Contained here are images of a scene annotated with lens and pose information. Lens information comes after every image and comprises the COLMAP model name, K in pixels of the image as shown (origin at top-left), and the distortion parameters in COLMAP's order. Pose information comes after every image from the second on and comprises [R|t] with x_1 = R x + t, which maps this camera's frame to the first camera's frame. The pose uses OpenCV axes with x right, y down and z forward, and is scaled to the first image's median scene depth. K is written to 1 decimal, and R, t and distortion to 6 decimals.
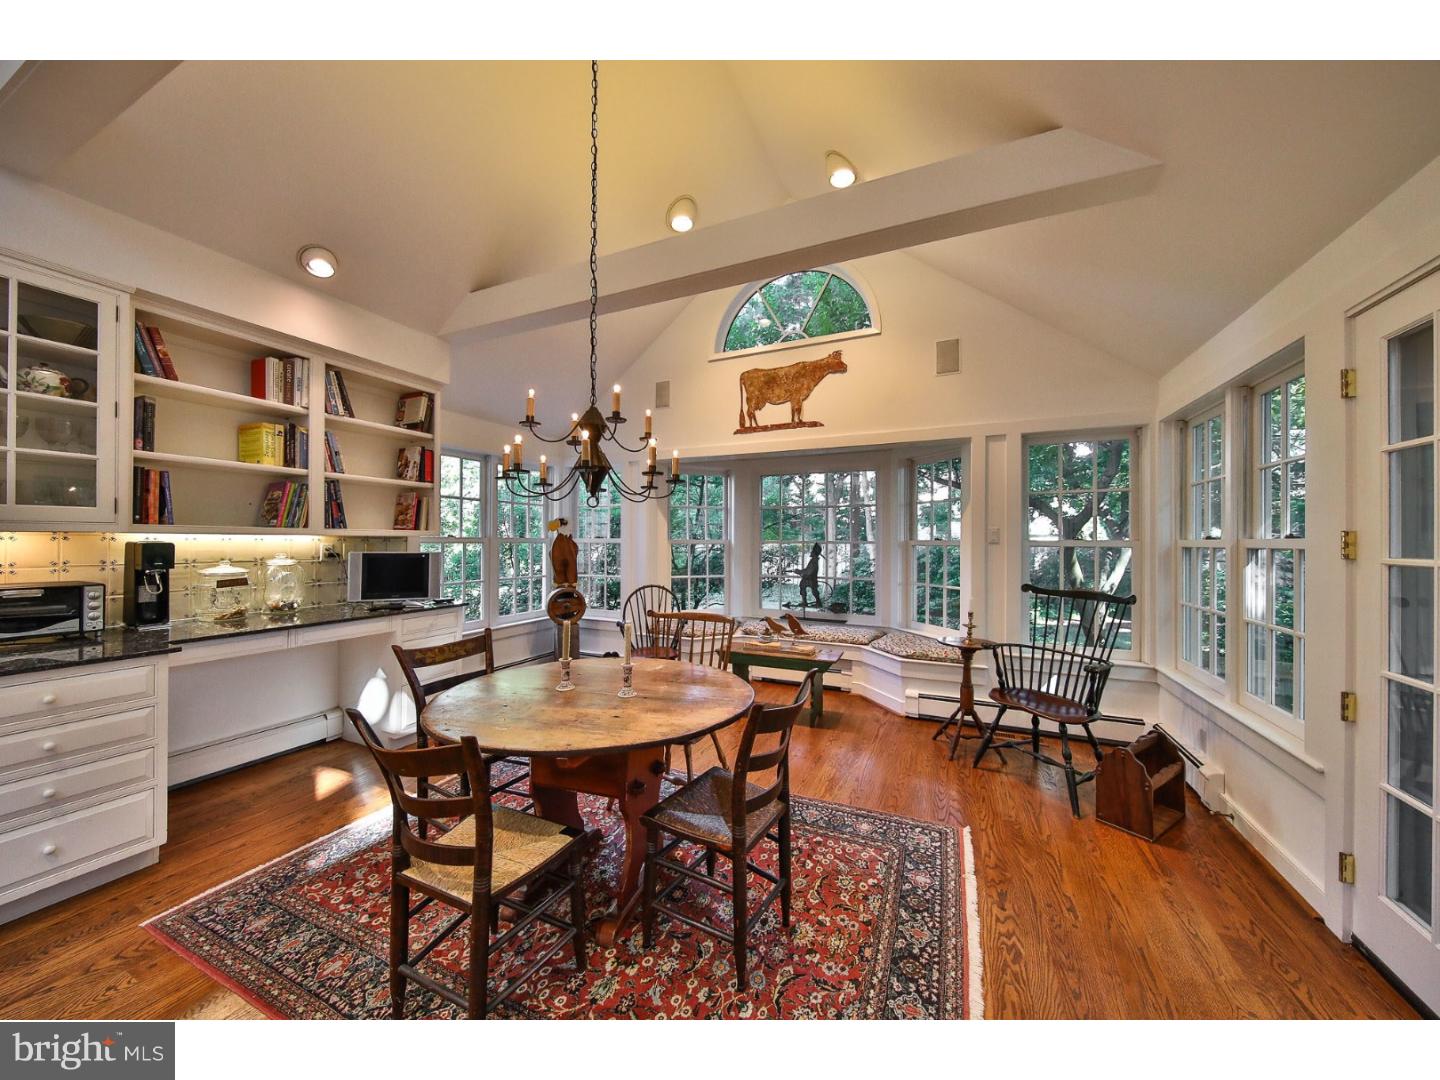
lens RADIAL K [[531.1, 0, 711.9], [0, 531.1, 538.2], [0, 0, 1]] dist [0.003170, 0.000086]
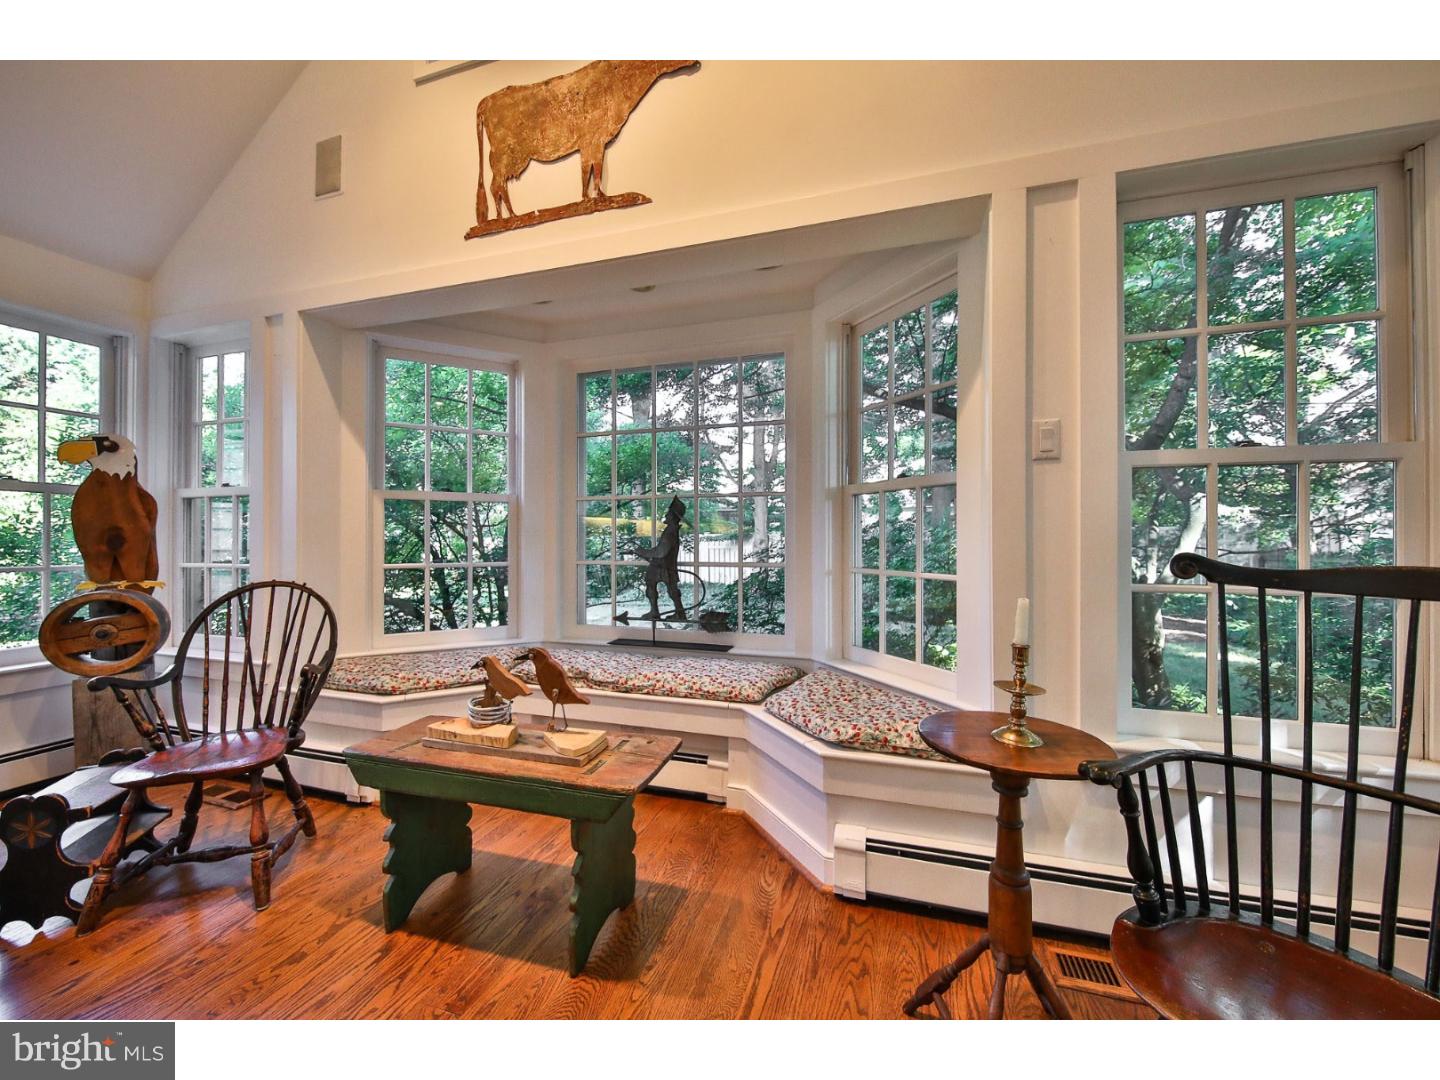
lens RADIAL K [[531.1, 0, 734.0], [0, 531.1, 542.3], [0, 0, 1]] dist [0.003170, 0.000086]
pose [[0.991350, -0.003244, 0.131208, 0.219281], [0.003151, 0.999995, 0.000916, 0.062041], [-0.131210, -0.000495, 0.991354, 0.565844]]
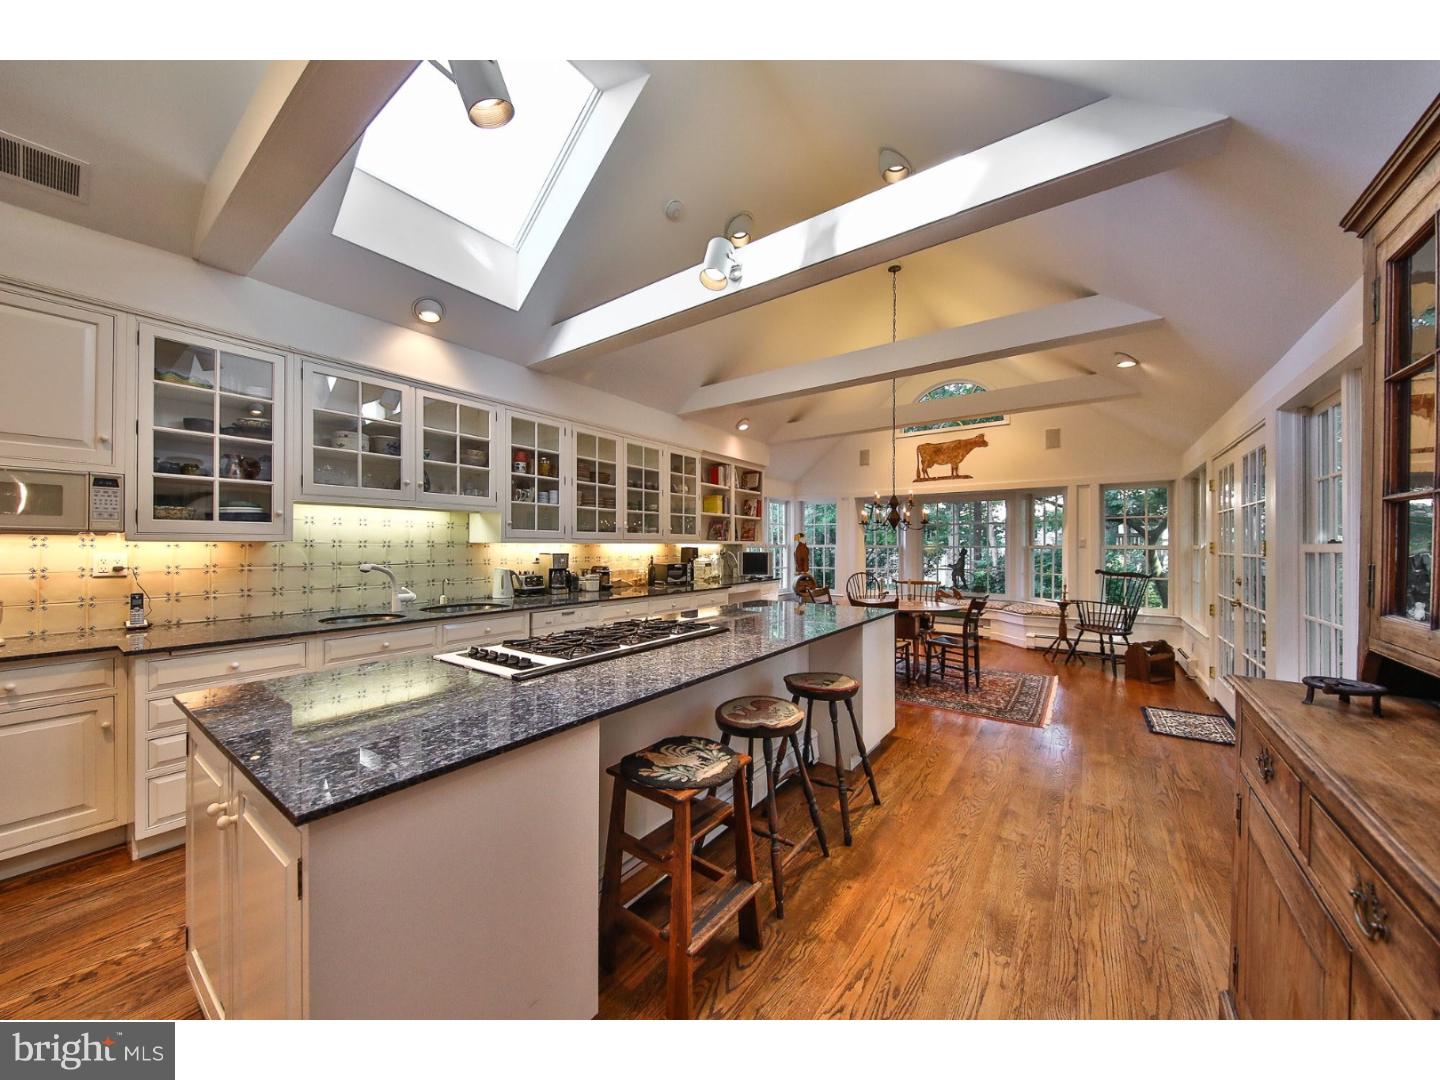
lens RADIAL K [[531.1, 0, 707.9], [0, 531.1, 543.2], [0, 0, 1]] dist [0.003170, 0.000086]
pose [[0.981615, -0.003471, -0.190842, -0.292158], [0.003501, 0.999994, -0.000177, -0.006675], [0.190842, -0.000494, 0.981621, -0.812513]]
